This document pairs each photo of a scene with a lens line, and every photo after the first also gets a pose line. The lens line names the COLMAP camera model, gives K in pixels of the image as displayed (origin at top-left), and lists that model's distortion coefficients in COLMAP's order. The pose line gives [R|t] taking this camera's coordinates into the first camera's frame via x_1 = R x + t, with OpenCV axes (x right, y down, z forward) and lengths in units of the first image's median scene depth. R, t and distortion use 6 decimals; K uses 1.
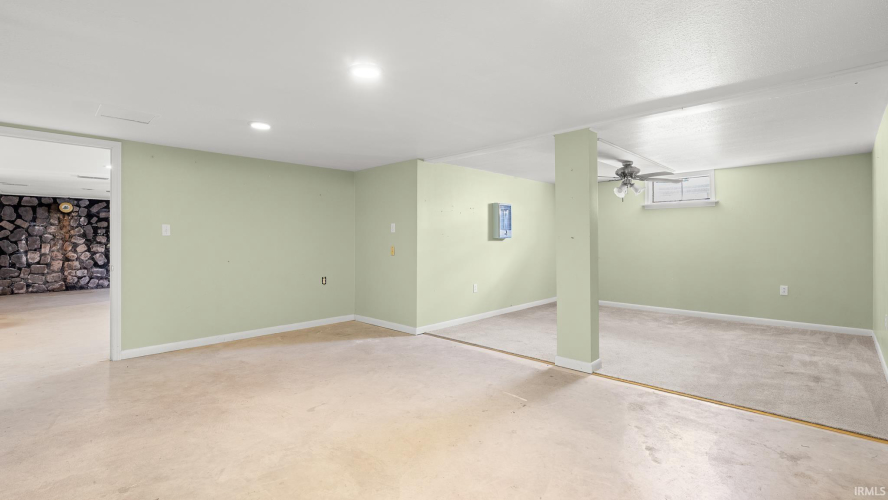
lens RADIAL K [[400.2, 0, 444.0], [0, 400.2, 250.0], [0, 0, 1]] dist [-0.003434, -0.001266]
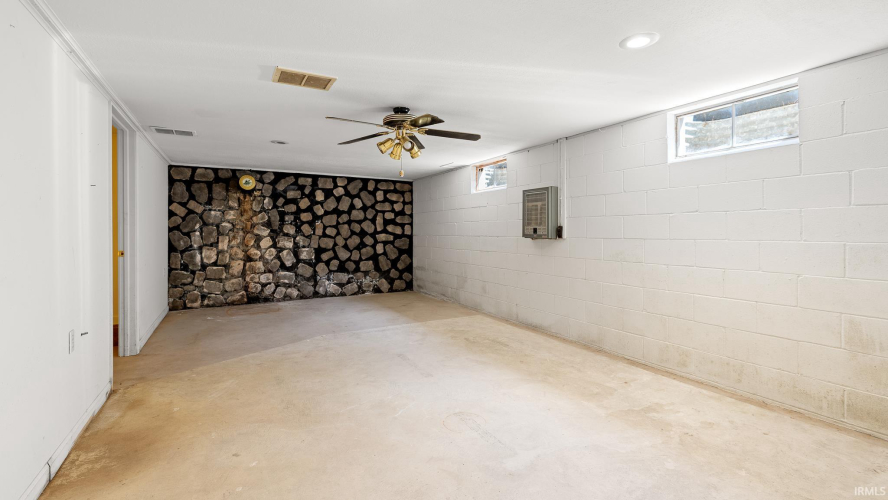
lens RADIAL K [[400.2, 0, 444.0], [0, 400.2, 250.0], [0, 0, 1]] dist [-0.003434, -0.001266]
pose [[0.953617, 0.005458, -0.300972, -0.419773], [-0.001367, 0.999904, 0.013802, -0.001663], [0.301019, -0.012751, 0.953533, 0.446609]]
